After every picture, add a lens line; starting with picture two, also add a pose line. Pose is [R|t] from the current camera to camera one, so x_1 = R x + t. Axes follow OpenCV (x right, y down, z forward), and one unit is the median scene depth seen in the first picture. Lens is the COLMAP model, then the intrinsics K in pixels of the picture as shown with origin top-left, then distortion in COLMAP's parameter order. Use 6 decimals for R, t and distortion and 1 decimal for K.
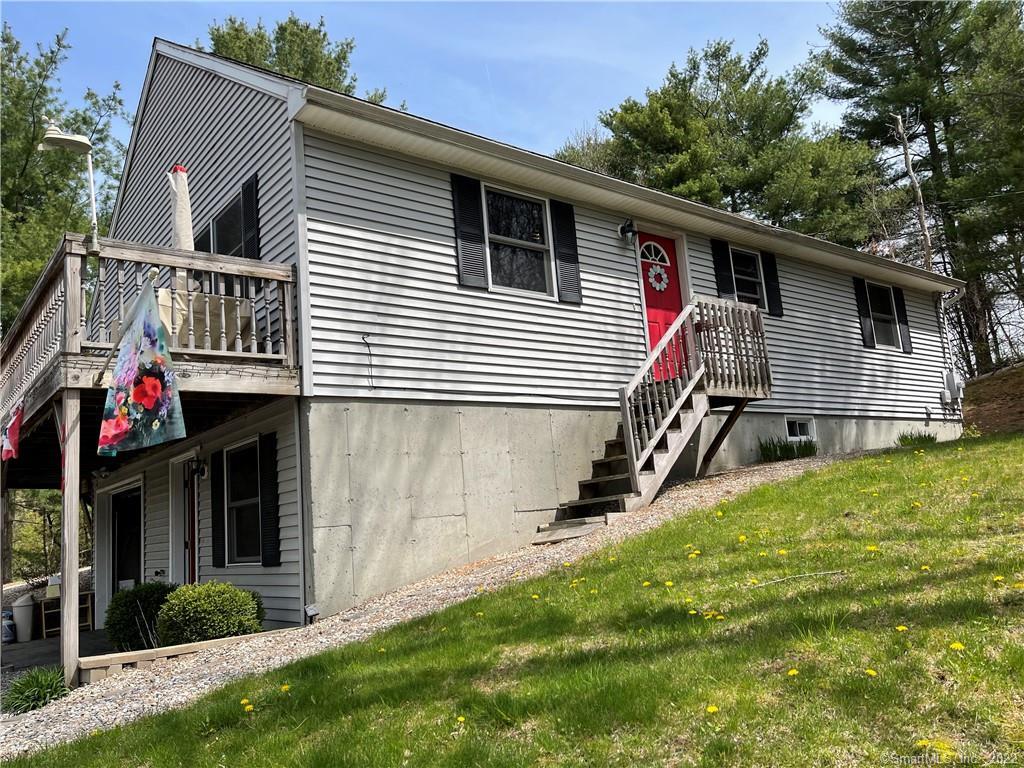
lens RADIAL K [[776.4, 0, 512.0], [0, 776.4, 384.0], [0, 0, 1]] dist [0.067094, -0.100599]
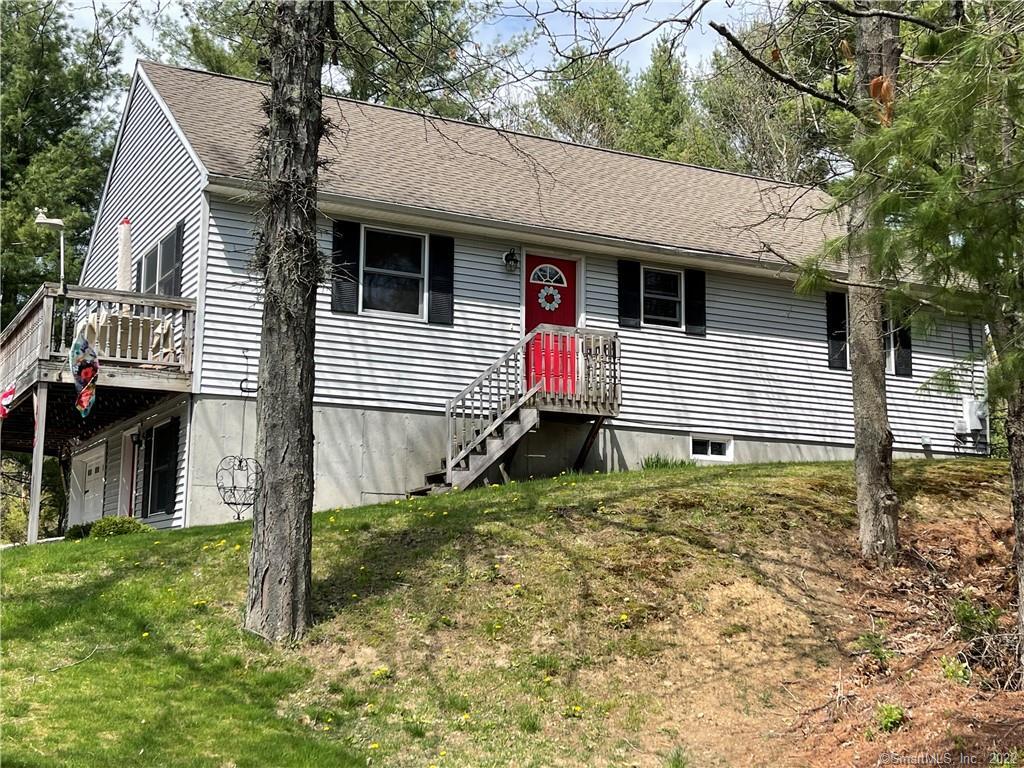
lens RADIAL K [[1328.0, 0, 511.6], [0, 1328.0, 356.9], [0, 0, 1]] dist [0.087225, -0.440981]
pose [[0.978036, 0.061640, -0.199112, 0.575488], [-0.059891, 0.998095, 0.014801, -0.089534], [0.199645, -0.002551, 0.979865, -0.929358]]
